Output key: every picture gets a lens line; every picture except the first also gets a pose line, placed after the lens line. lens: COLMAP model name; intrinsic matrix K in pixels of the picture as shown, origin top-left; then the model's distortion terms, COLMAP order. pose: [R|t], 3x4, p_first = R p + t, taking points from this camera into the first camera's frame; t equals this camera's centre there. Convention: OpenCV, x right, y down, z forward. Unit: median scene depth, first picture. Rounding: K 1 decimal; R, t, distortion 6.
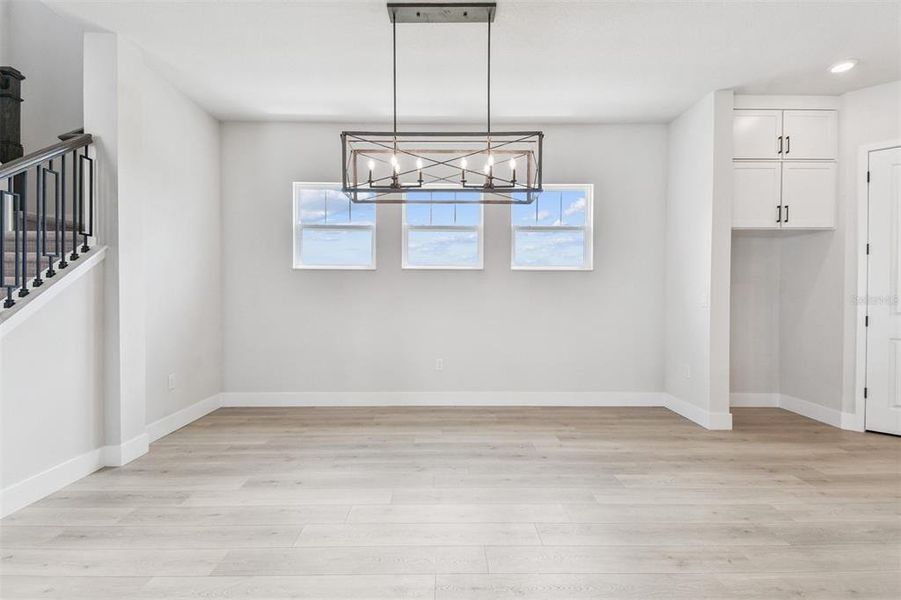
lens RADIAL K [[401.0, 0, 449.5], [0, 401.0, 297.6], [0, 0, 1]] dist [0.044471, -0.023697]
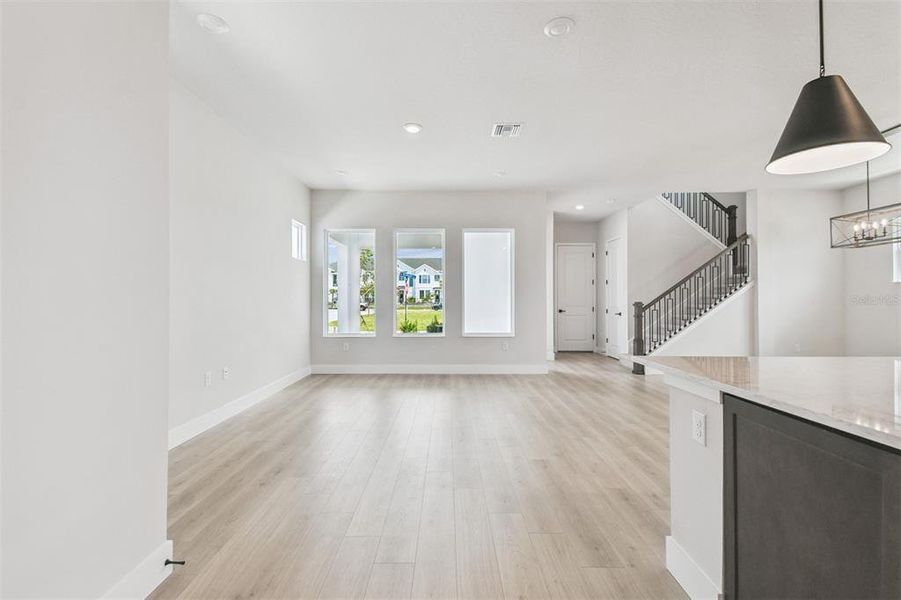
lens RADIAL K [[392.7, 0, 448.2], [0, 392.7, 301.3], [0, 0, 1]] dist [0.043839, -0.022965]
pose [[-0.010861, -0.001857, -0.999939, 1.249727], [-0.010183, 0.999947, -0.001747, 0.012670], [0.999889, 0.010163, -0.010879, -0.612068]]
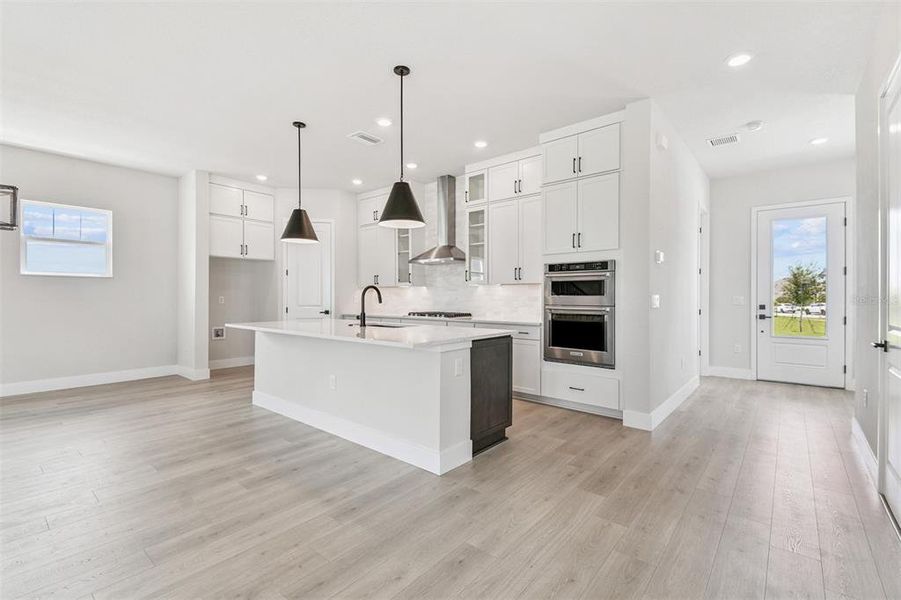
lens RADIAL K [[398.0, 0, 450.9], [0, 398.0, 297.0], [0, 0, 1]] dist [0.024752, -0.000181]
pose [[0.652333, -0.001612, 0.757931, 0.108494], [0.006950, 0.999968, -0.003854, 0.009823], [-0.757901, 0.007781, 0.652323, -0.867296]]
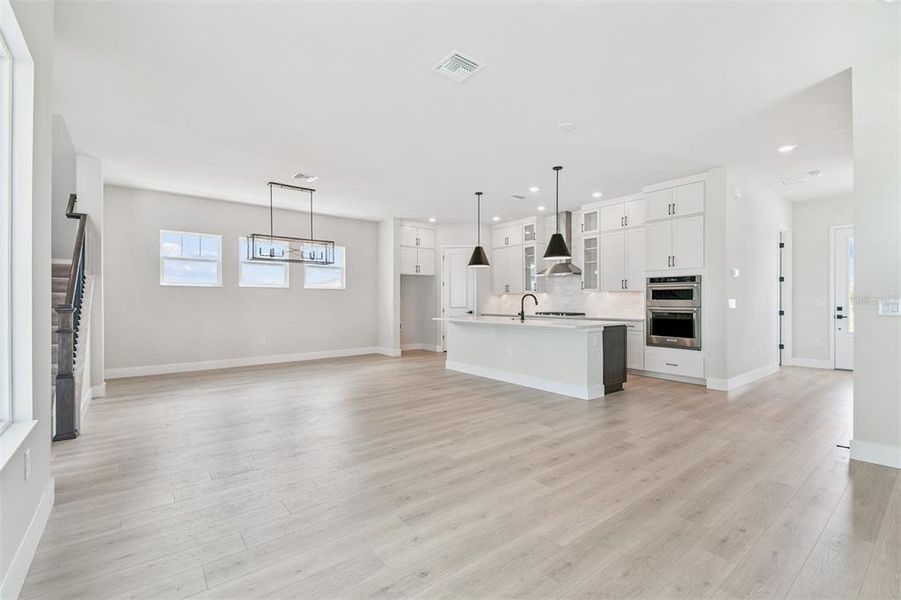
lens RADIAL K [[392.7, 0, 448.2], [0, 392.7, 301.3], [0, 0, 1]] dist [0.043839, -0.022965]
pose [[0.792844, -0.003777, 0.609412, -0.574622], [0.008869, 0.999946, -0.005341, 0.010693], [-0.609359, 0.009640, 0.792835, -1.155204]]
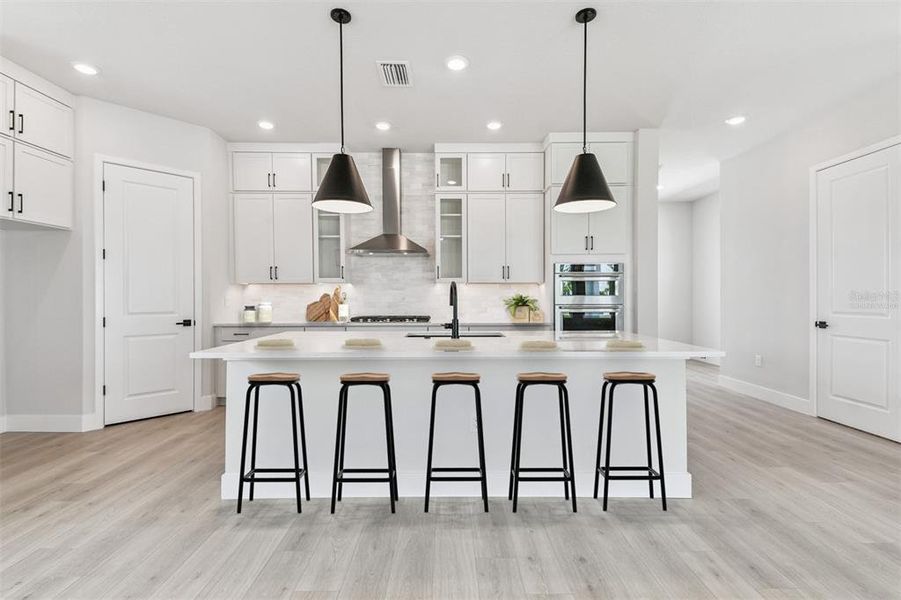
lens RADIAL K [[401.0, 0, 449.5], [0, 401.0, 297.6], [0, 0, 1]] dist [0.044471, -0.023697]
pose [[0.009186, -0.005192, 0.999944, -0.029436], [0.011698, 0.999919, 0.005085, -0.001017], [-0.999889, 0.011650, 0.009246, 0.105018]]
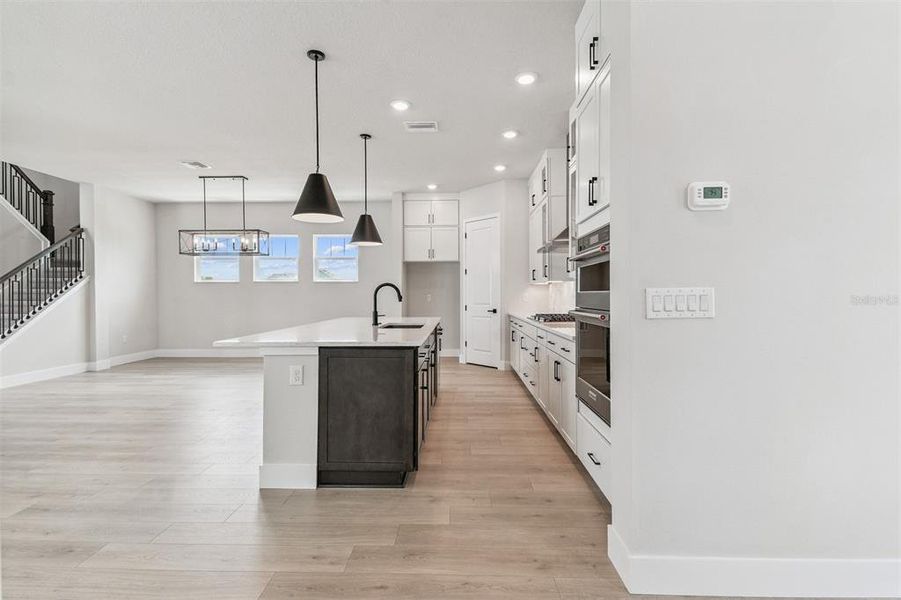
lens RADIAL K [[410.1, 0, 450.5], [0, 410.1, 300.0], [0, 0, 1]] dist [0.030978, -0.021384]
pose [[0.999267, -0.005740, -0.037839, 1.096874], [0.005797, 0.999982, 0.001397, 0.017196], [0.037831, -0.001615, 0.999283, -1.078188]]
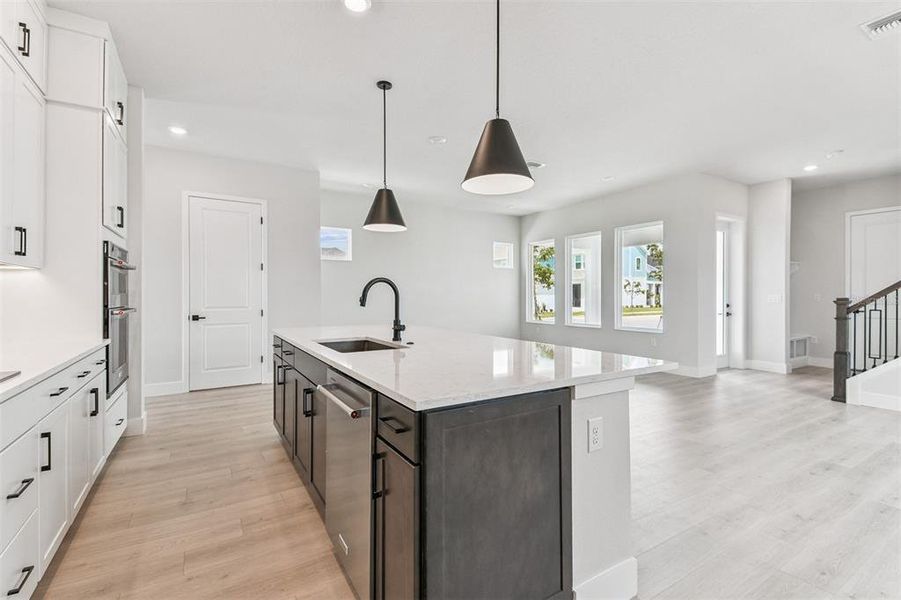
lens RADIAL K [[401.0, 0, 449.5], [0, 401.0, 297.6], [0, 0, 1]] dist [0.044471, -0.023697]
pose [[-0.859353, -0.001435, -0.511380, 1.147605], [-0.008079, 0.999909, 0.010770, -0.003712], [0.511318, 0.013386, -0.859287, 0.829629]]
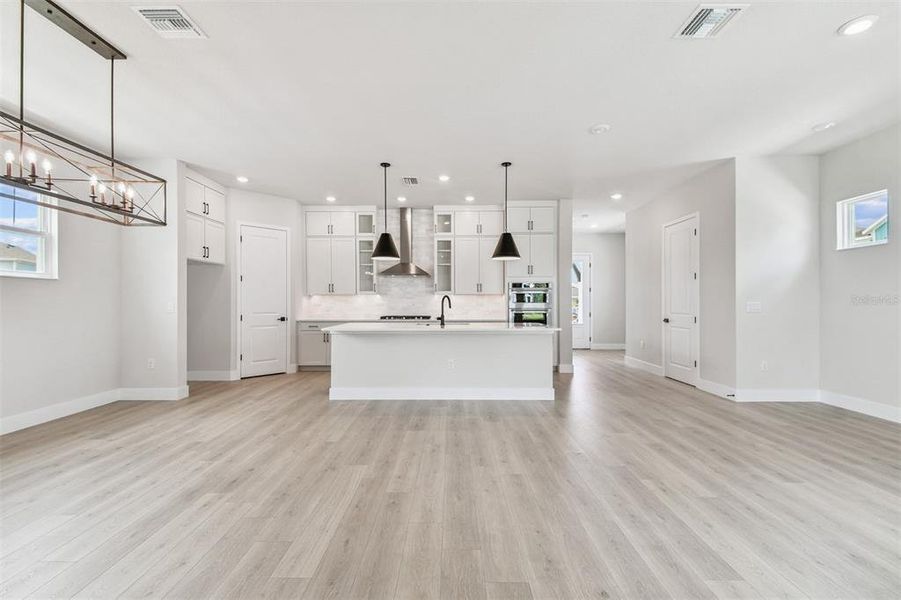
lens RADIAL K [[392.7, 0, 448.2], [0, 392.7, 301.3], [0, 0, 1]] dist [0.043839, -0.022965]
pose [[0.021251, 0.001455, 0.999773, -0.778366], [0.010315, 0.999945, -0.001674, -0.003898], [-0.999721, 0.010348, 0.021235, 0.043403]]
